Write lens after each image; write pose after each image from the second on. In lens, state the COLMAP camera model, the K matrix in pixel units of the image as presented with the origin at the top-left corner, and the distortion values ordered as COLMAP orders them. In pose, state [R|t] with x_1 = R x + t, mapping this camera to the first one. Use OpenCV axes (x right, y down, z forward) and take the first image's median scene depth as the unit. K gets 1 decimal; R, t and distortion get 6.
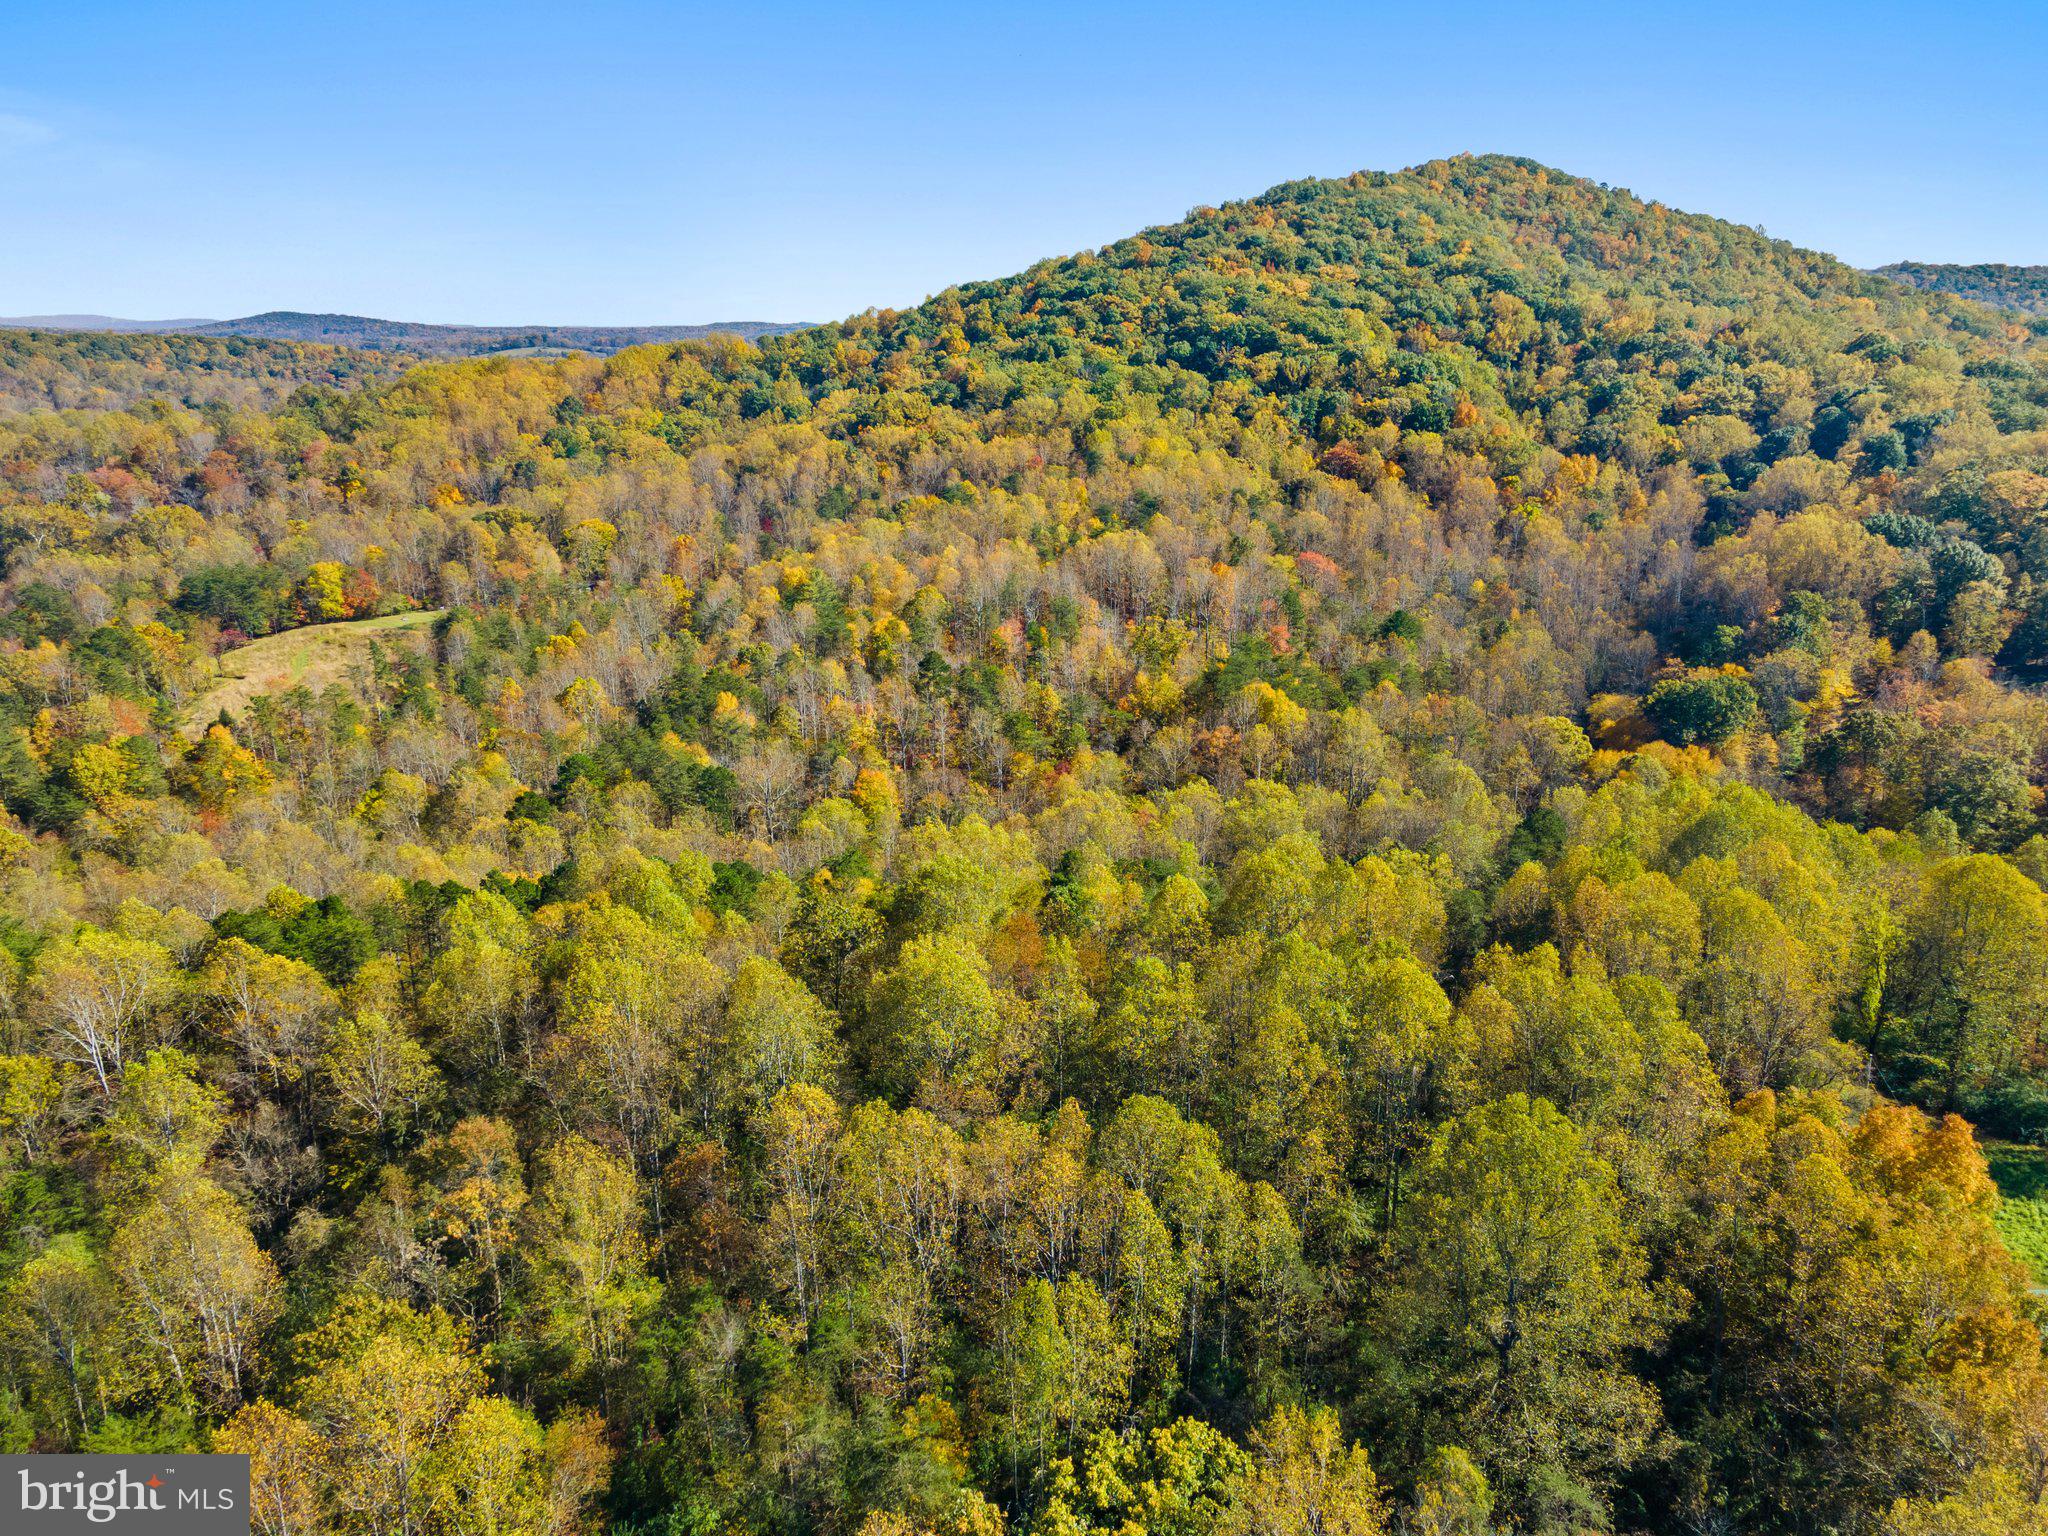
lens RADIAL K [[1483.9, 0, 1027.0], [0, 1483.9, 687.8], [0, 0, 1]] dist [0.052679, 0.009991]
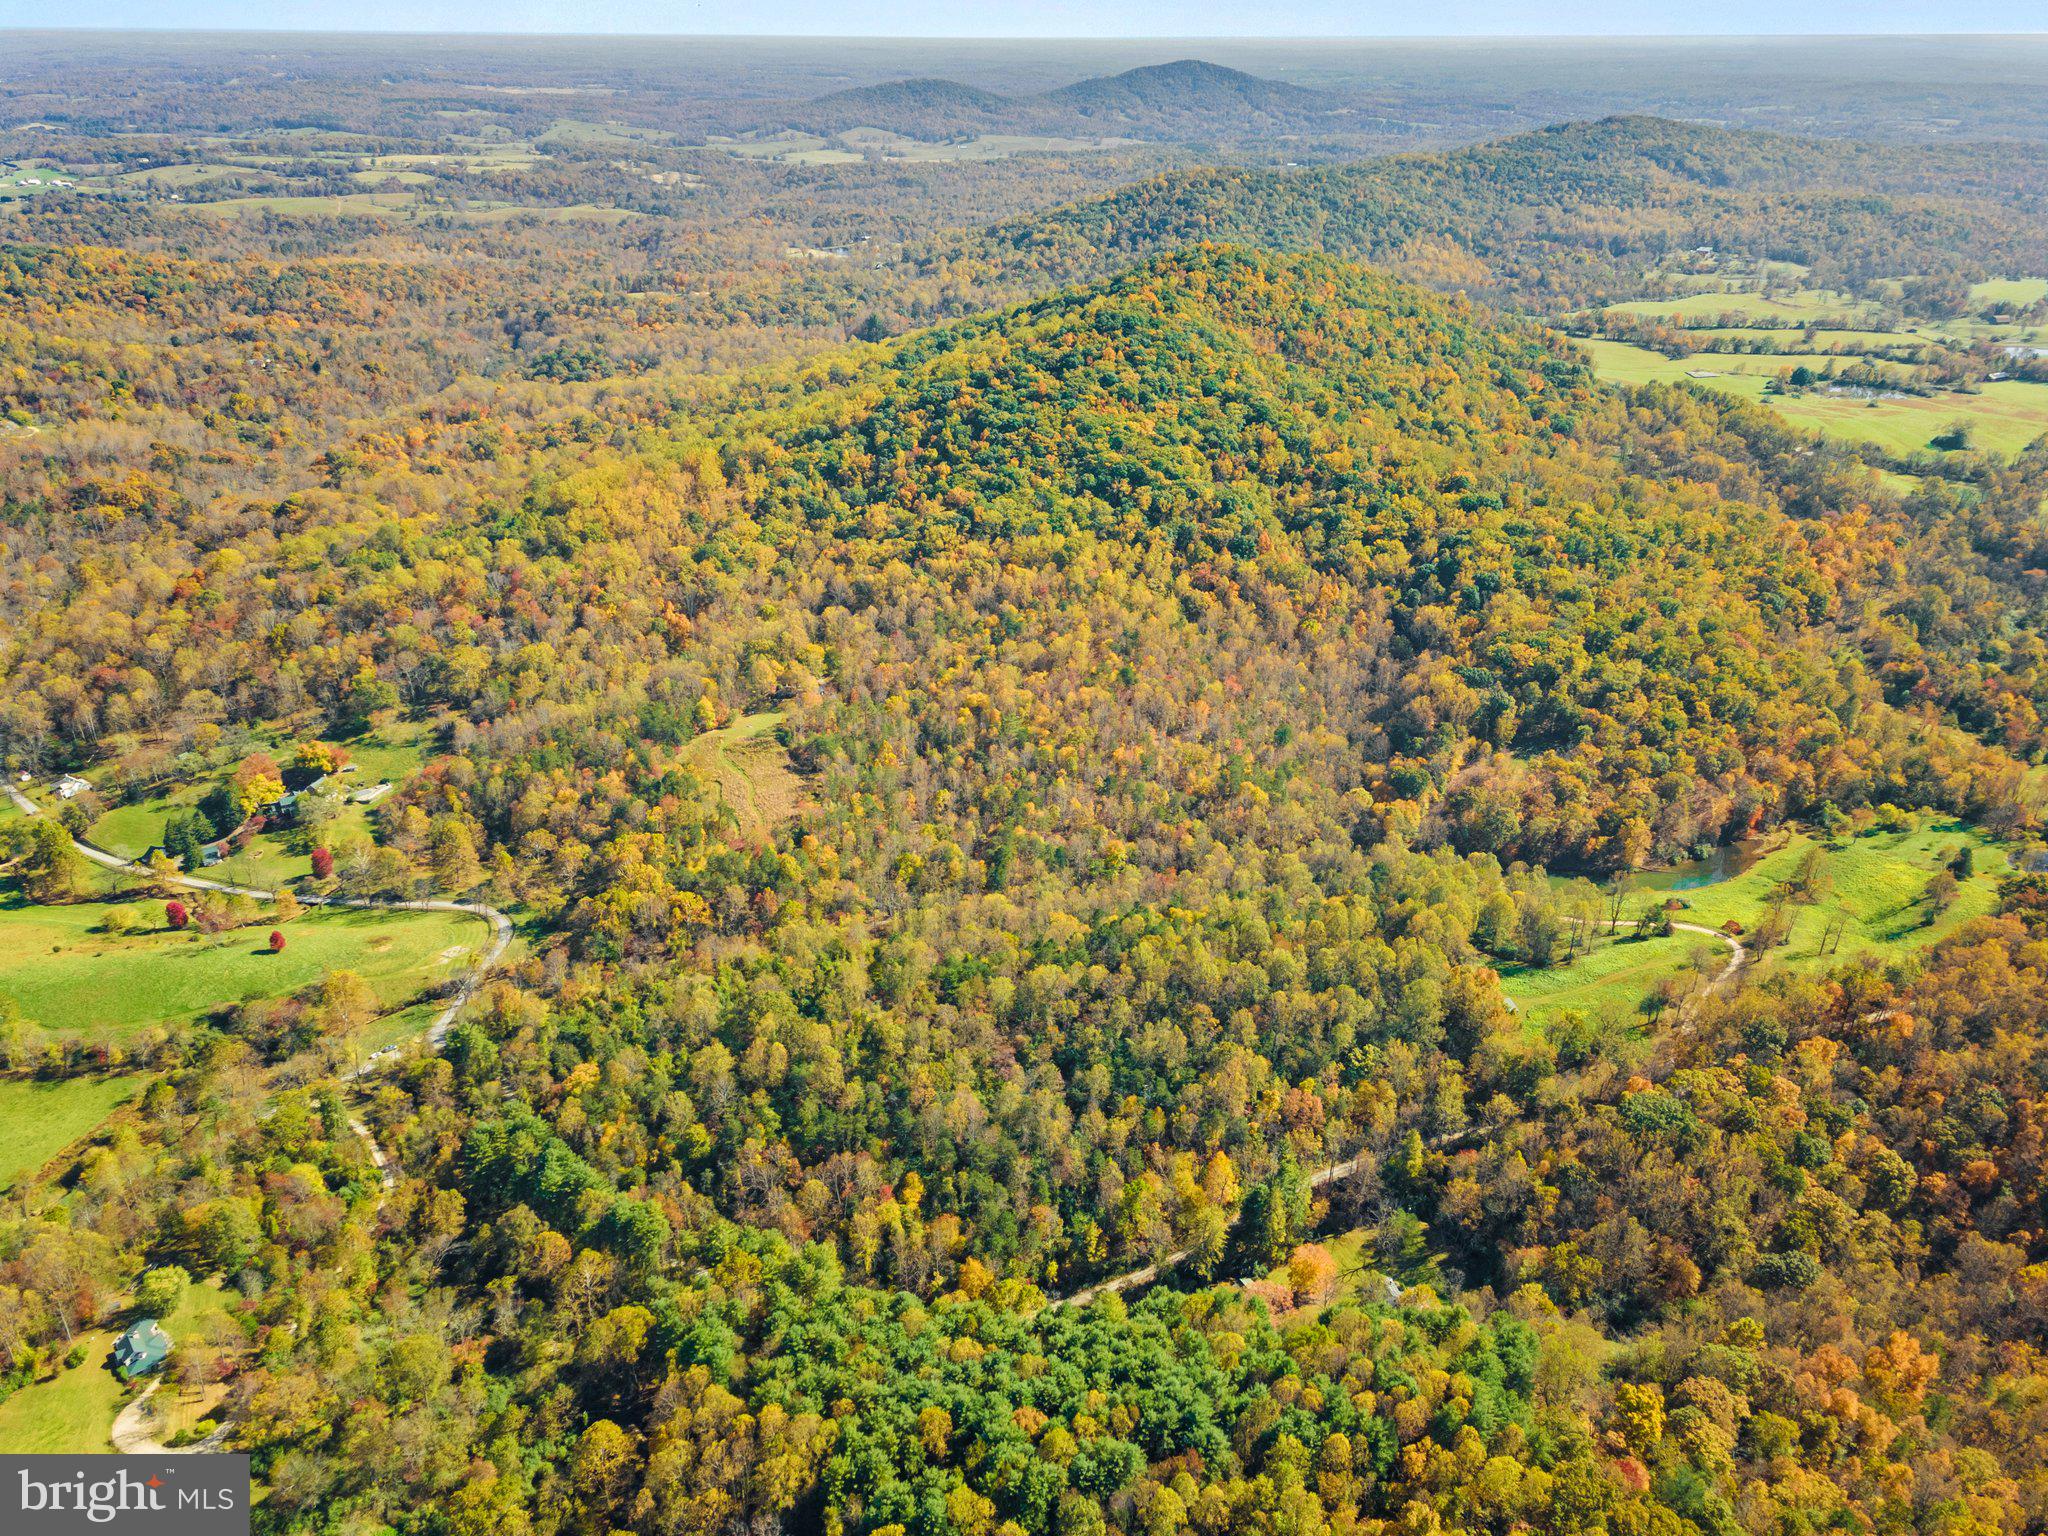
lens RADIAL K [[1483.9, 0, 1027.0], [0, 1483.9, 687.8], [0, 0, 1]] dist [0.052679, 0.009991]
pose [[0.969284, -0.068804, 0.236123, -0.386588], [0.029243, 0.985502, 0.167125, -0.292585], [-0.244198, -0.155087, 0.957244, -0.622545]]
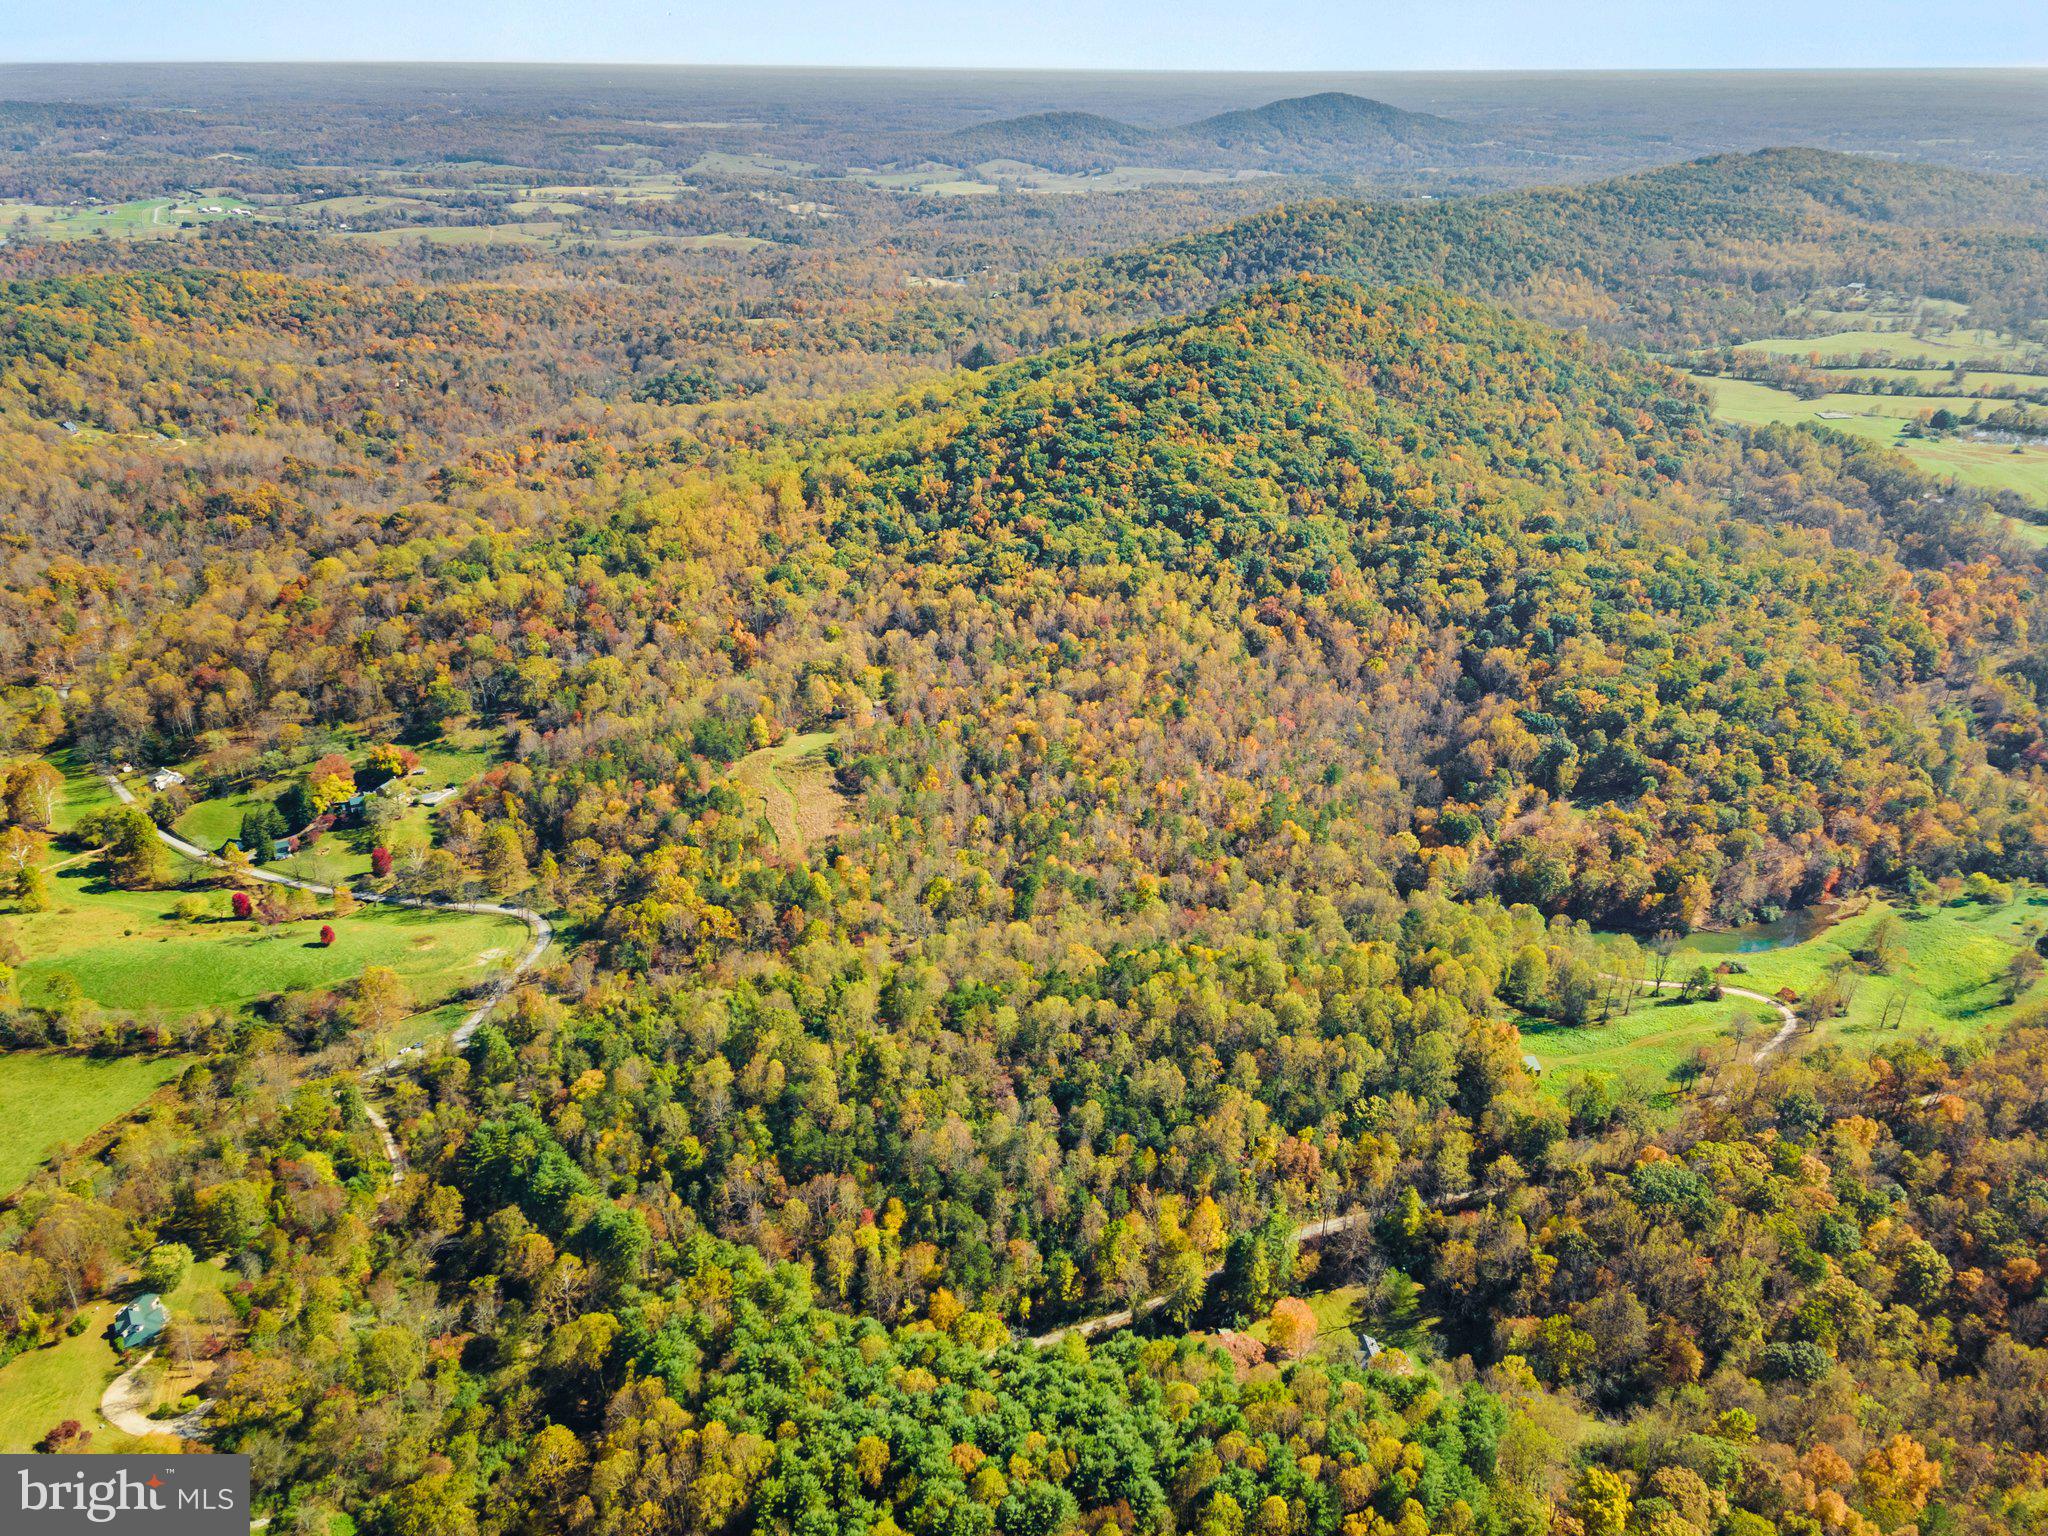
lens RADIAL K [[1483.9, 0, 1027.0], [0, 1483.9, 687.8], [0, 0, 1]] dist [0.052679, 0.009991]
pose [[0.987773, -0.031301, 0.152722, -0.315648], [0.008604, 0.989089, 0.147067, -0.291505], [-0.155659, -0.143955, 0.977265, -0.635152]]
